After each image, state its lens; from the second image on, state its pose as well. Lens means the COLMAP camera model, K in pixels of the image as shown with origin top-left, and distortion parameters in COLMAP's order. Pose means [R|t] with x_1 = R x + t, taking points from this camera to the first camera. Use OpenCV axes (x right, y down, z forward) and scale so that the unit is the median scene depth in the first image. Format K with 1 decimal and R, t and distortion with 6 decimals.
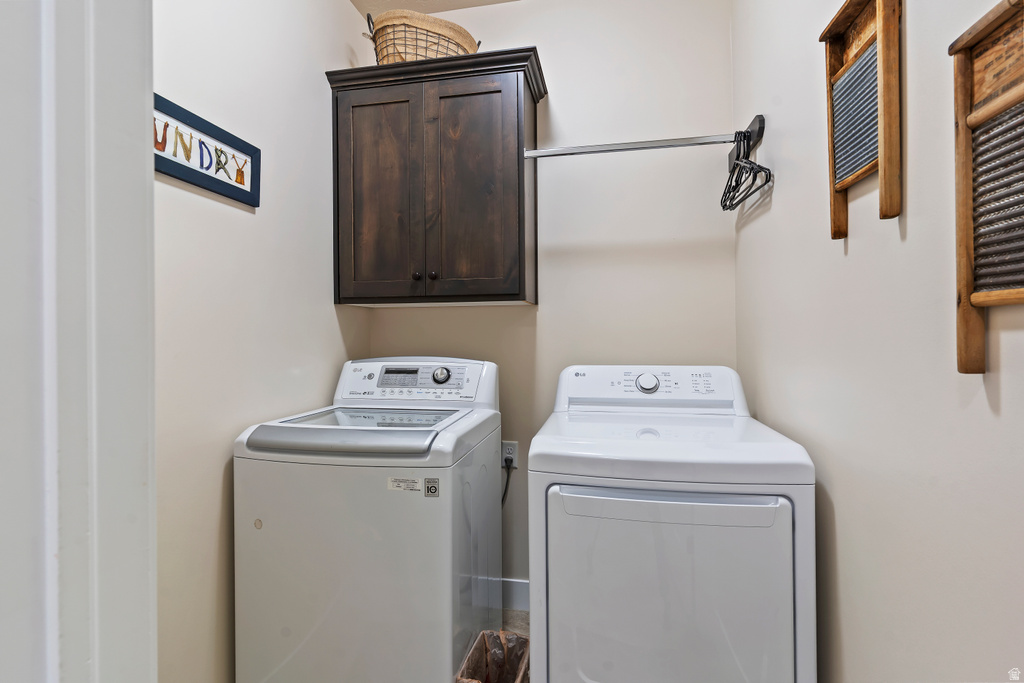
lens RADIAL K [[489.8, 0, 510.2], [0, 489.8, 335.1], [0, 0, 1]] dist [0.007053, -0.001967]
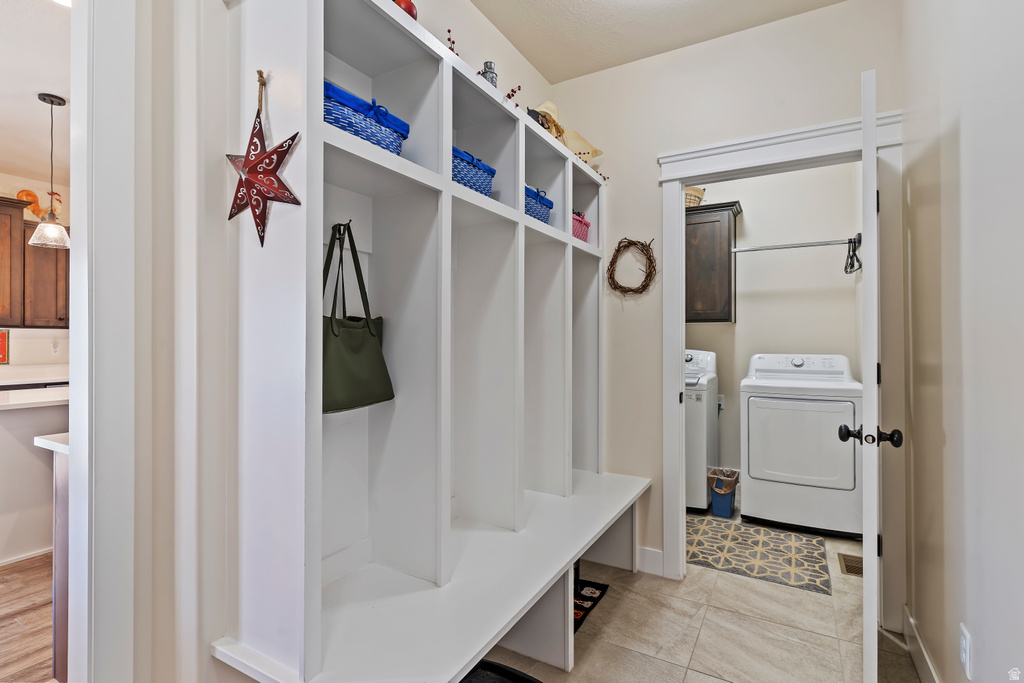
lens RADIAL K [[489.8, 0, 510.8], [0, 489.8, 338.4], [0, 0, 1]] dist [0.007053, -0.001967]
pose [[0.949912, 0.004666, -0.312483, -0.211888], [-0.004538, 0.999989, 0.001139, -0.000994], [0.312485, 0.000336, 0.949923, -1.274246]]
